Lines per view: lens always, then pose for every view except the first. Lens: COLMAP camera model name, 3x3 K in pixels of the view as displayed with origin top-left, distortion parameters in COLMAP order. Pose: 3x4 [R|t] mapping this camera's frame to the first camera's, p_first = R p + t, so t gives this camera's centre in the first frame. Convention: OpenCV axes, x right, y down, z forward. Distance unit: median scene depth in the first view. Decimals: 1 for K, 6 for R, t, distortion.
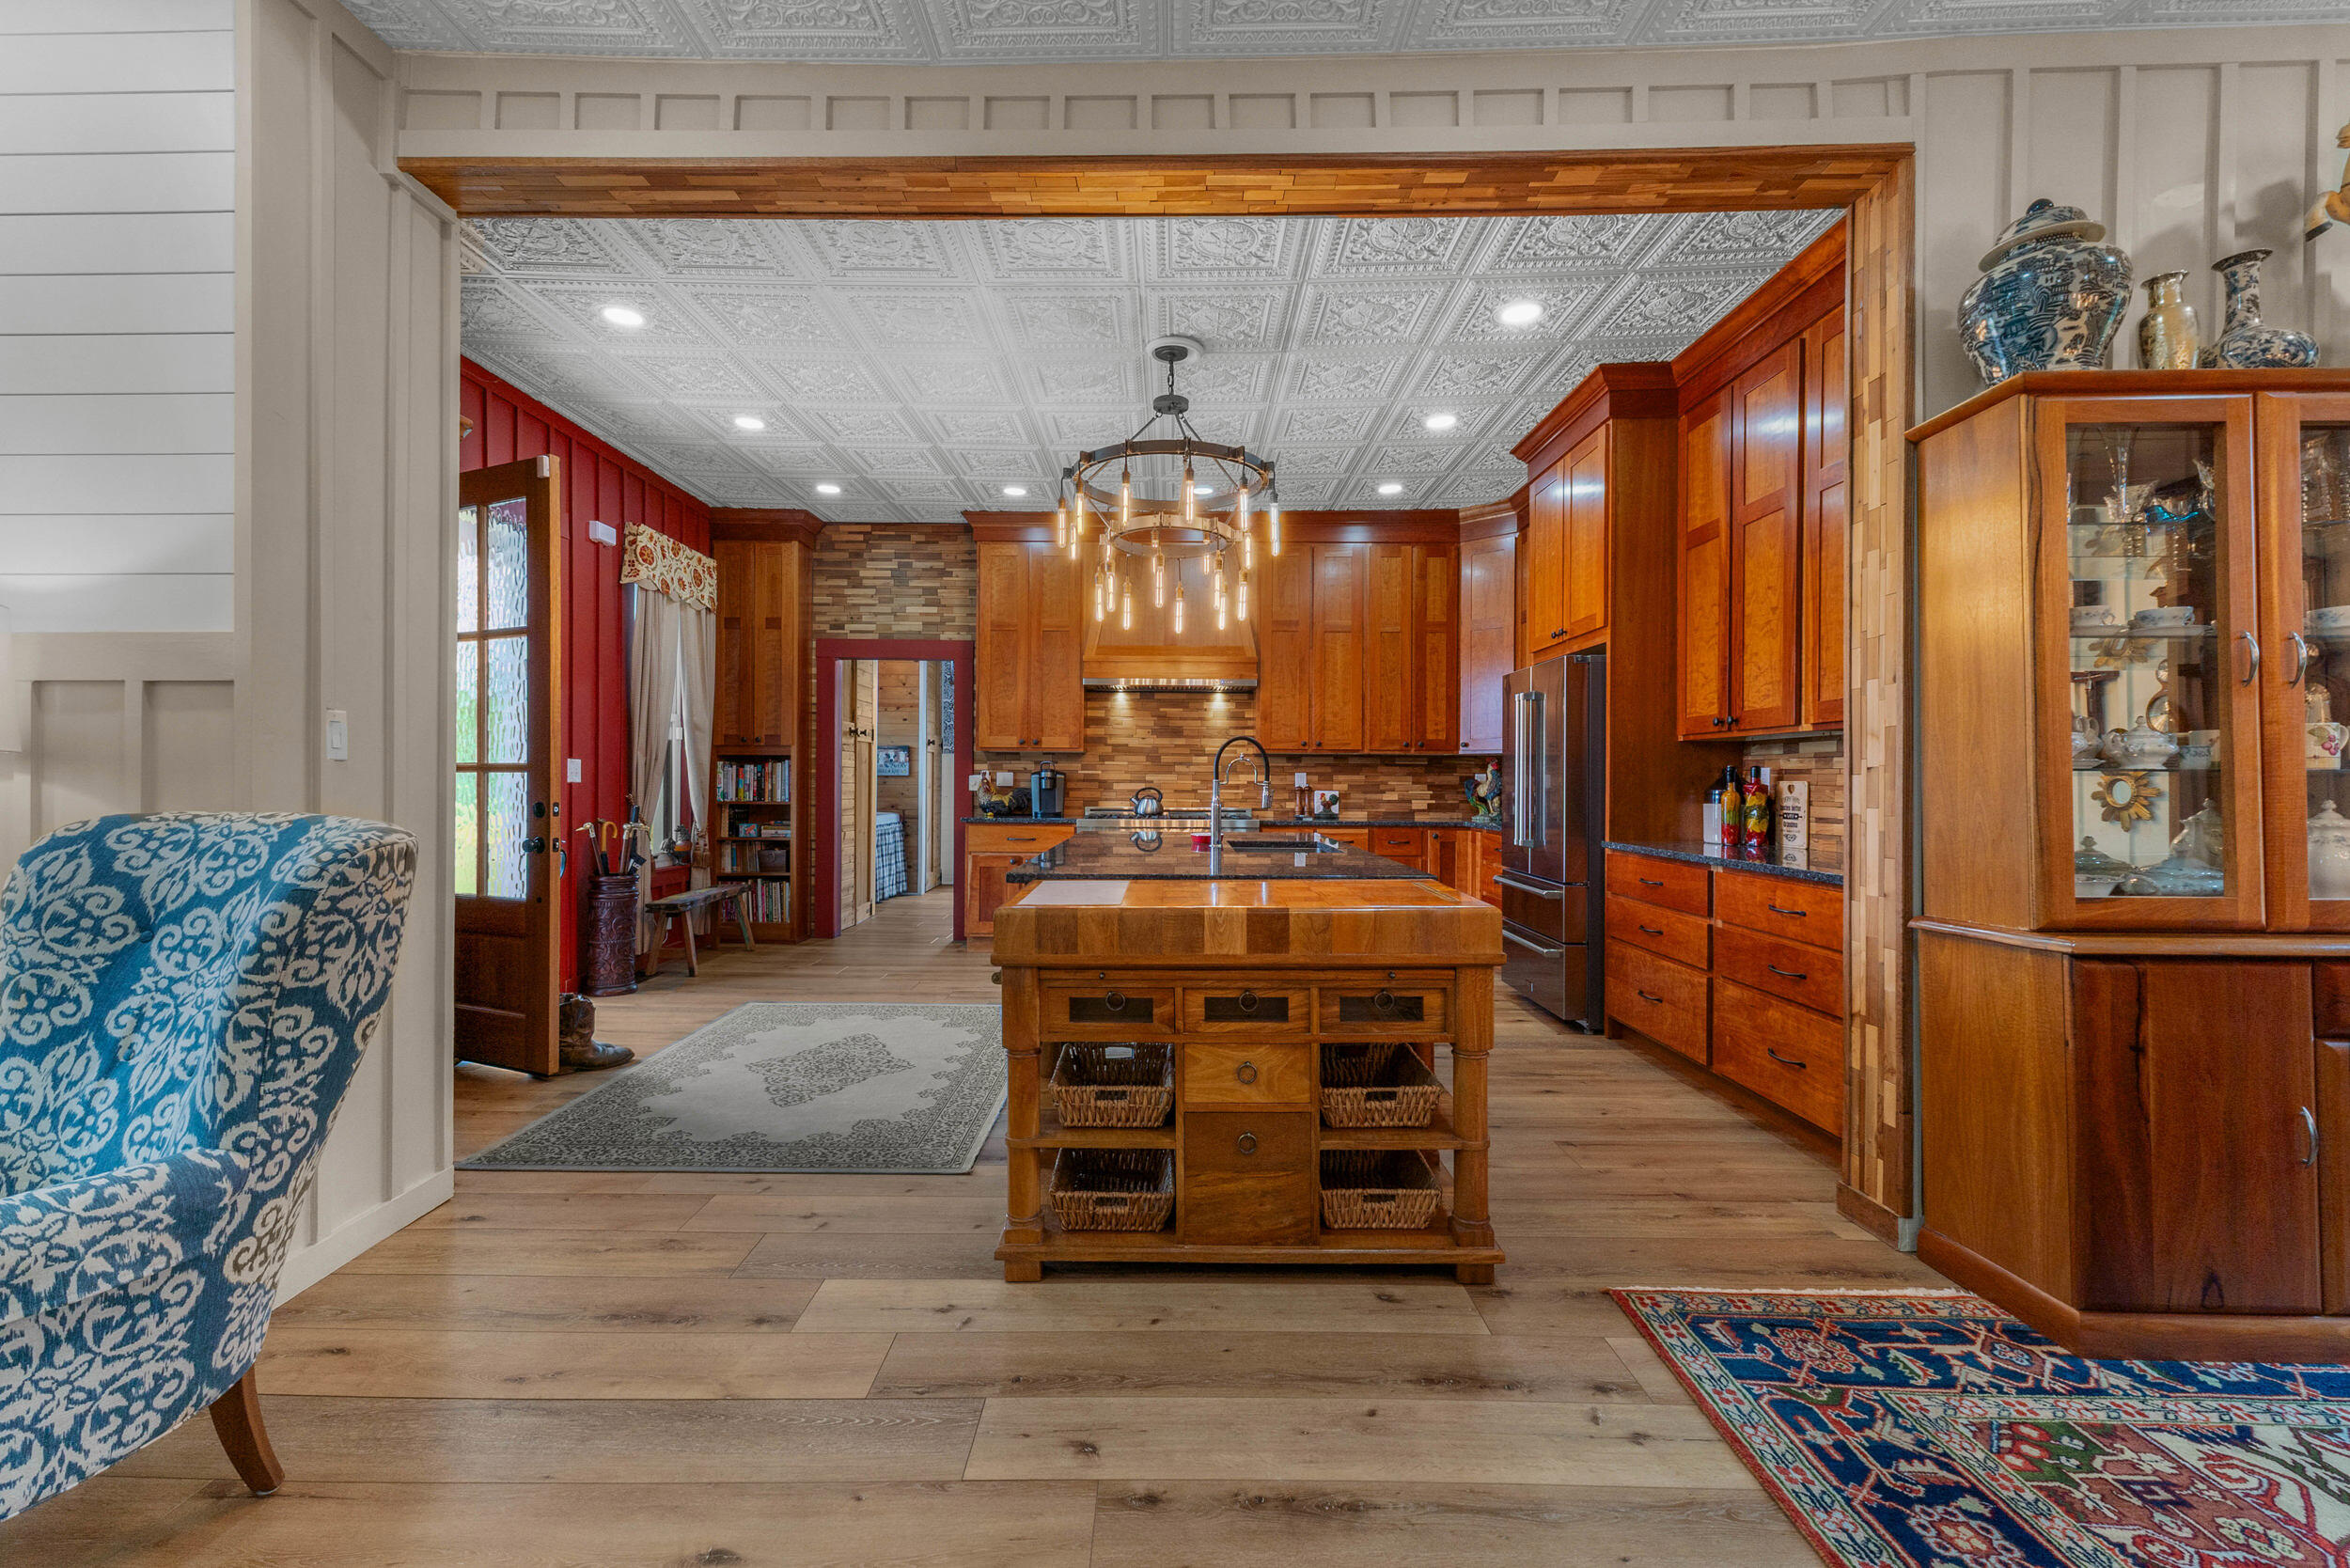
lens RADIAL K [[997.9, 0, 1137.9], [0, 997.9, 781.6], [0, 0, 1]] dist [0.001398, 0.000066]
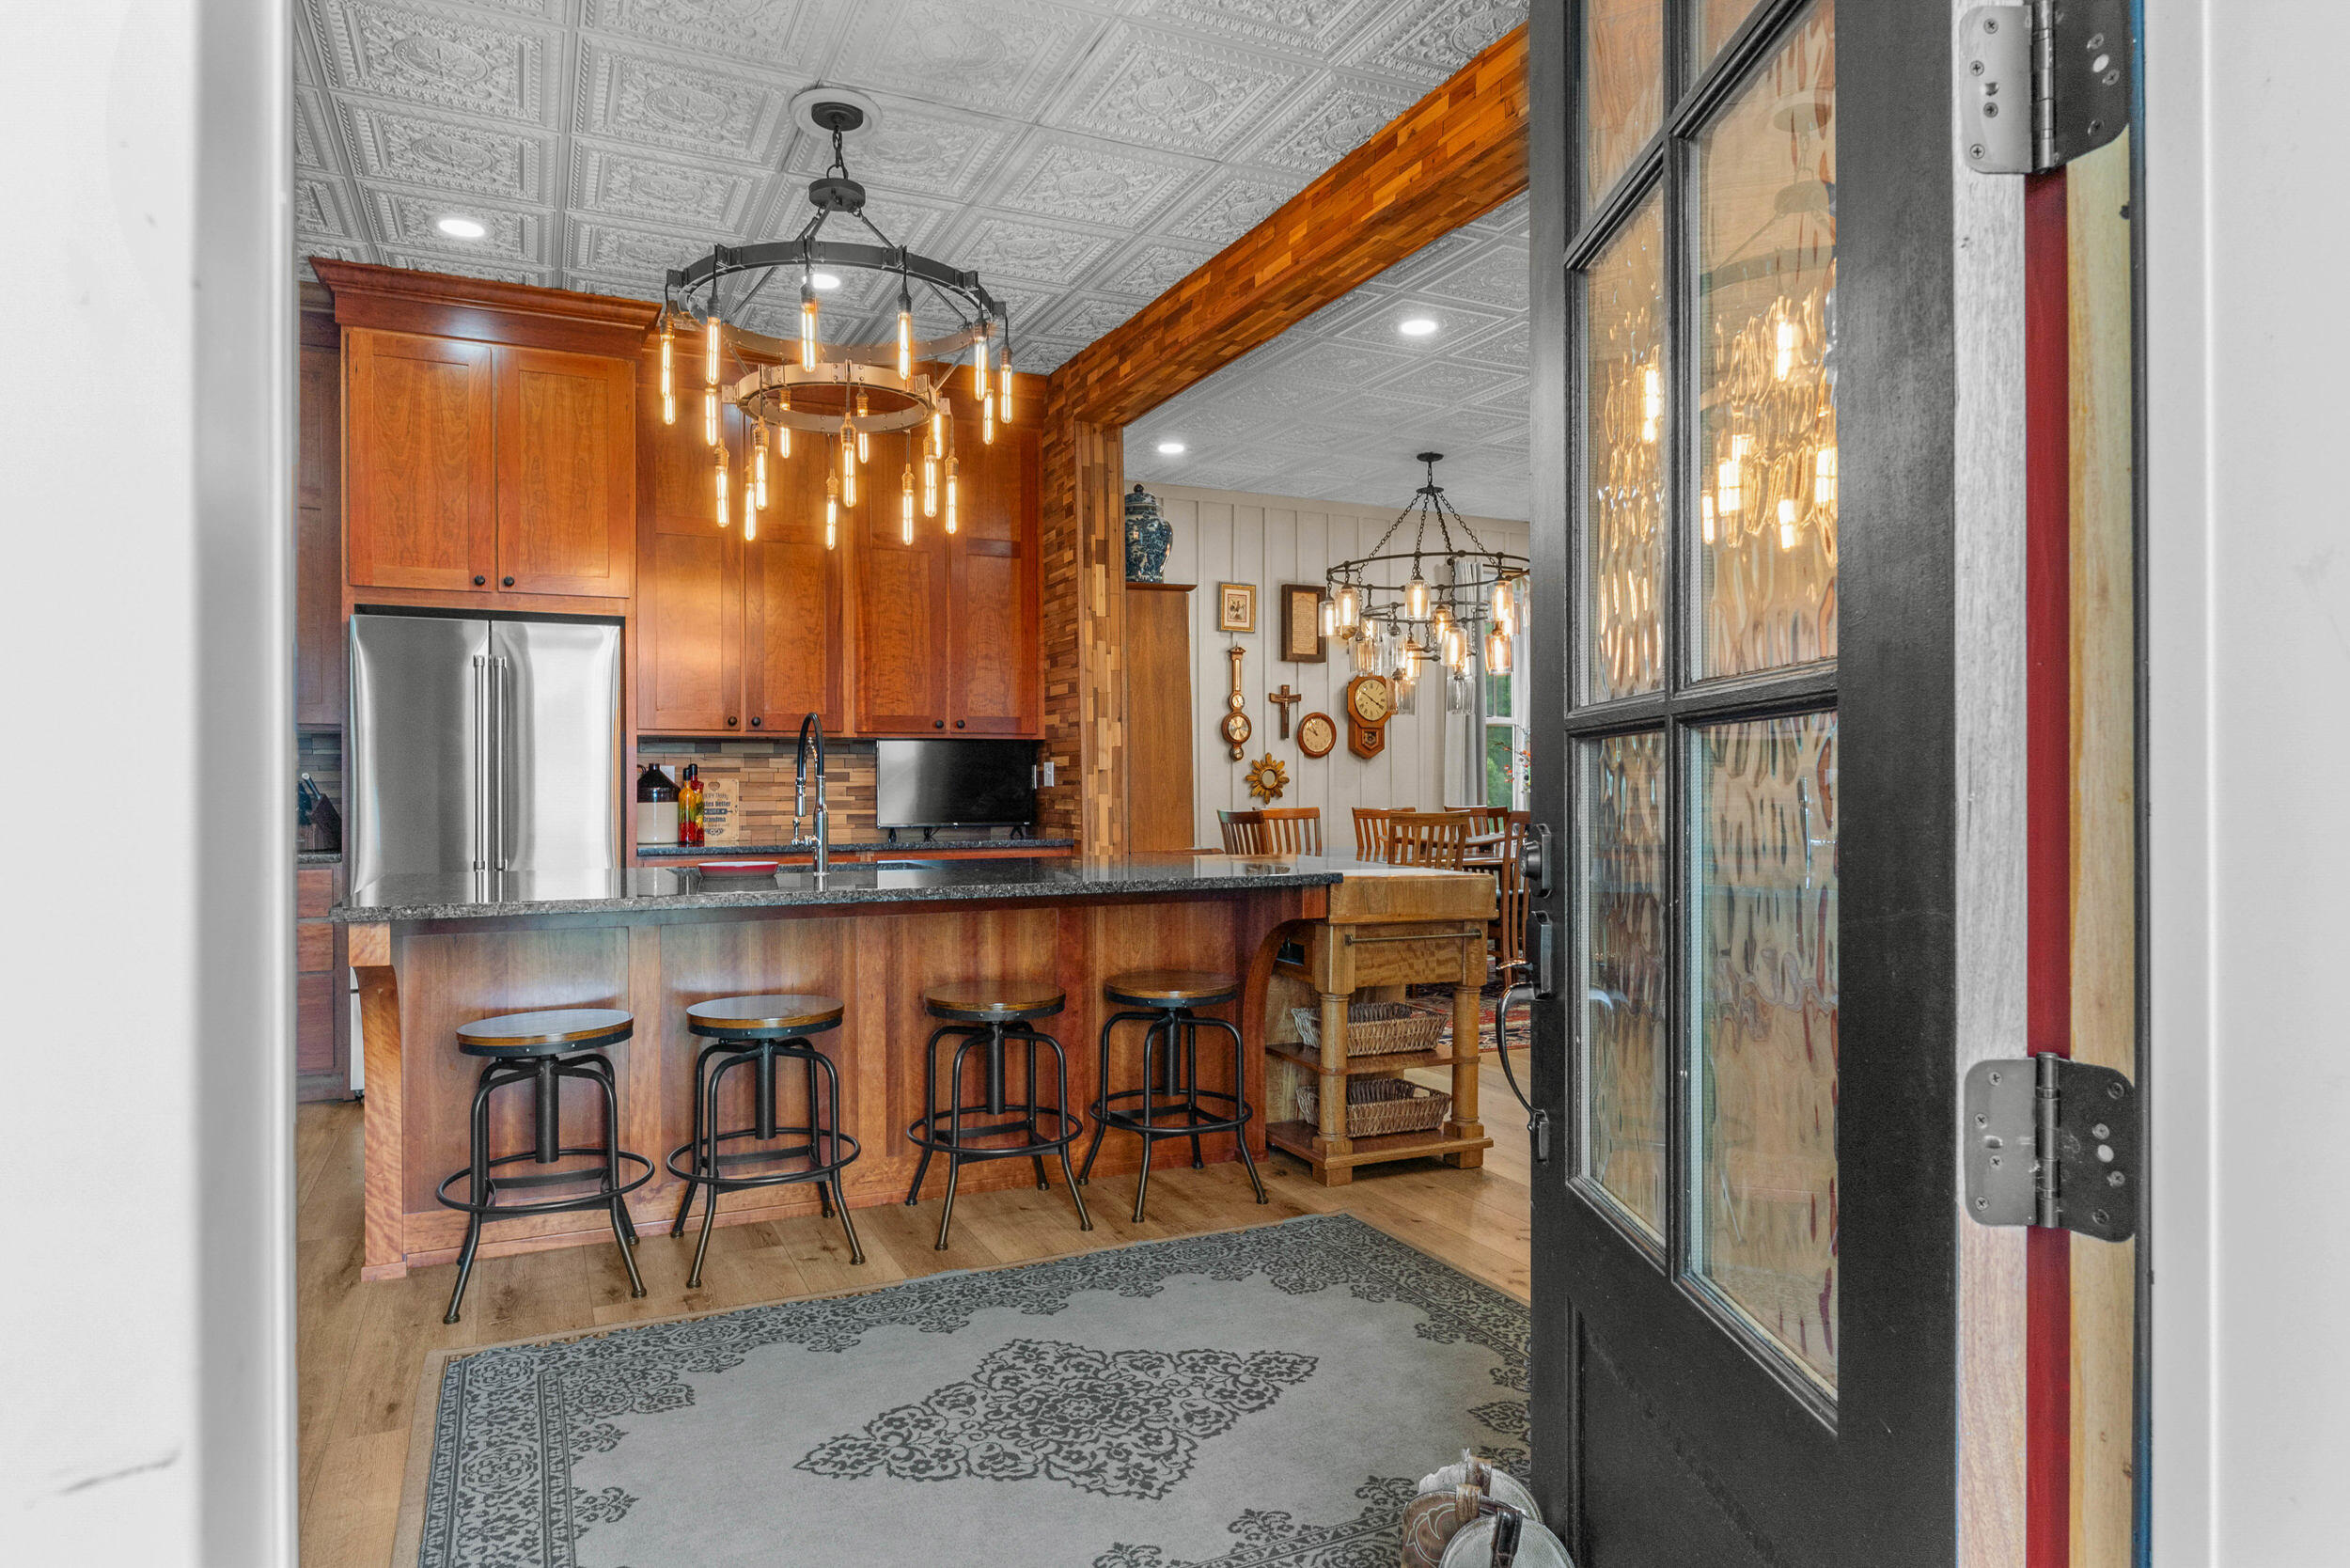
lens RADIAL K [[1365.0, 0, 1175.0], [0, 1365.0, 784.0], [0, 0, 1]] dist [-0.000802, -0.000488]
pose [[-0.455845, -0.002558, 0.890056, -0.500697], [0.003296, 0.999984, 0.004562, 0.000218], [-0.890053, 0.005013, -0.455829, 0.709572]]
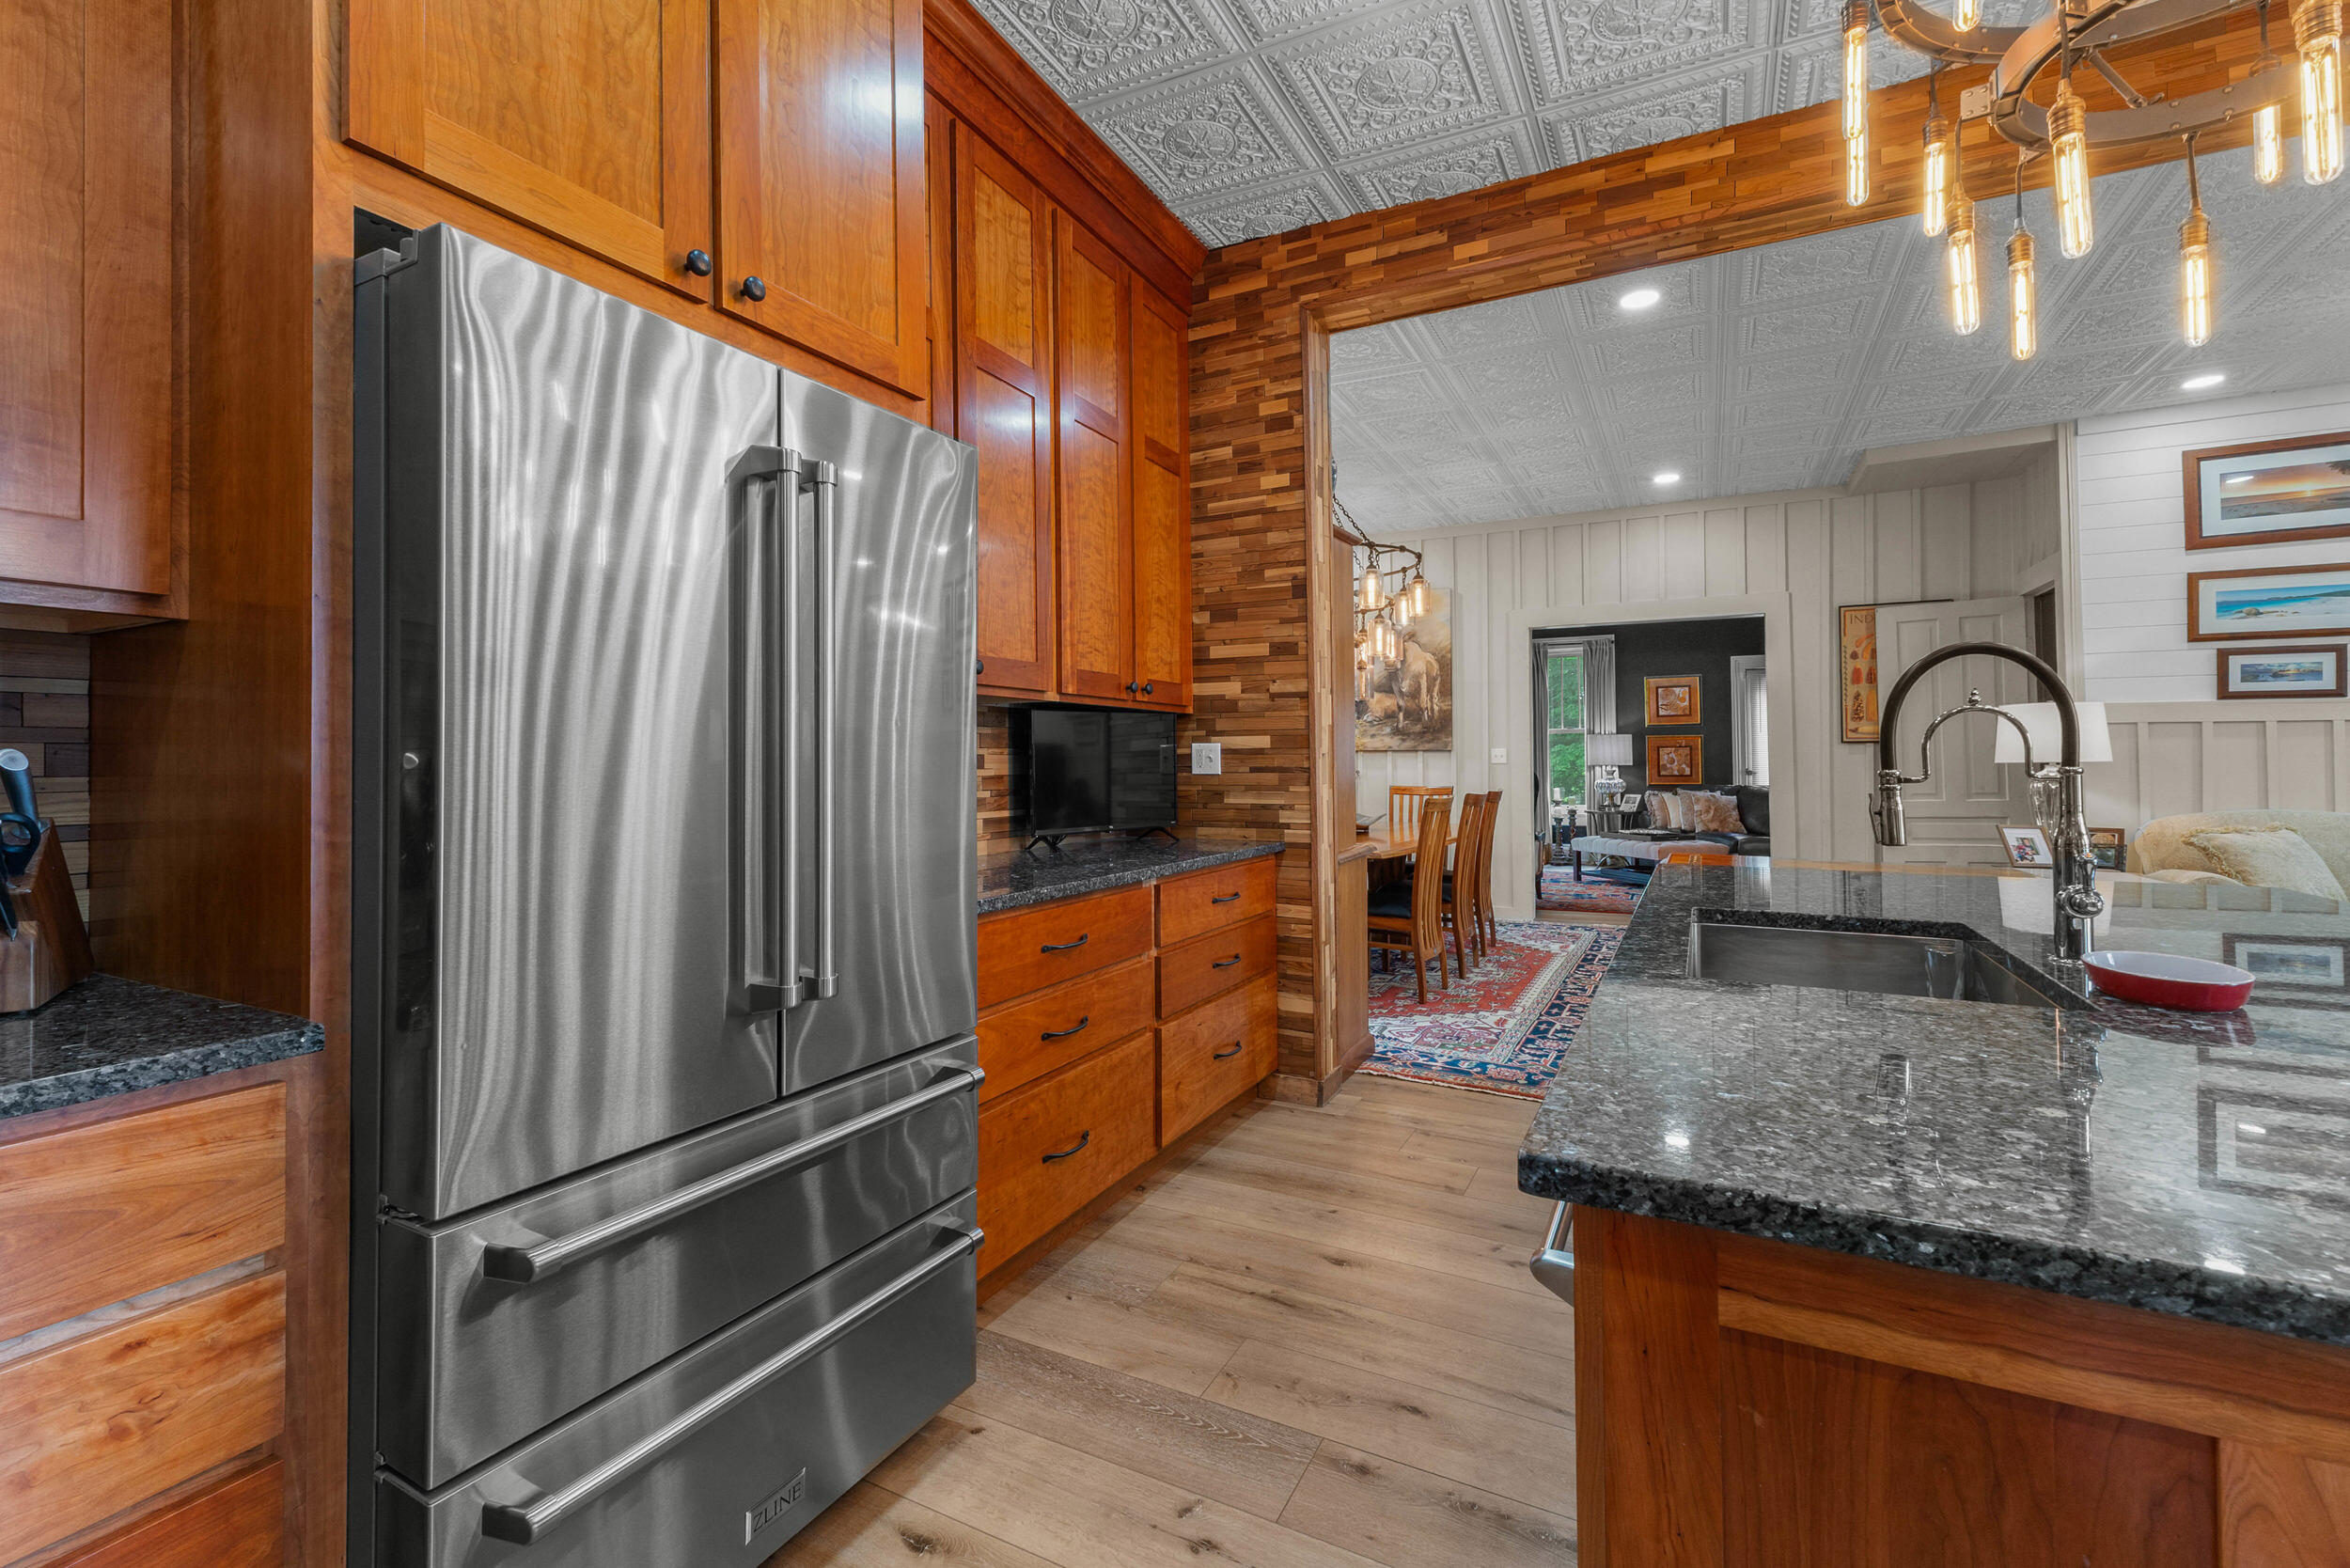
lens RADIAL K [[1016.3, 0, 1153.6], [0, 1016.3, 746.3], [0, 0, 1]] dist [0.002846, 0.000144]
pose [[-0.893439, 0.003870, 0.449168, 0.119679], [-0.001075, 0.999942, -0.010752, -0.002845], [-0.449184, -0.010089, -0.893383, 0.850521]]
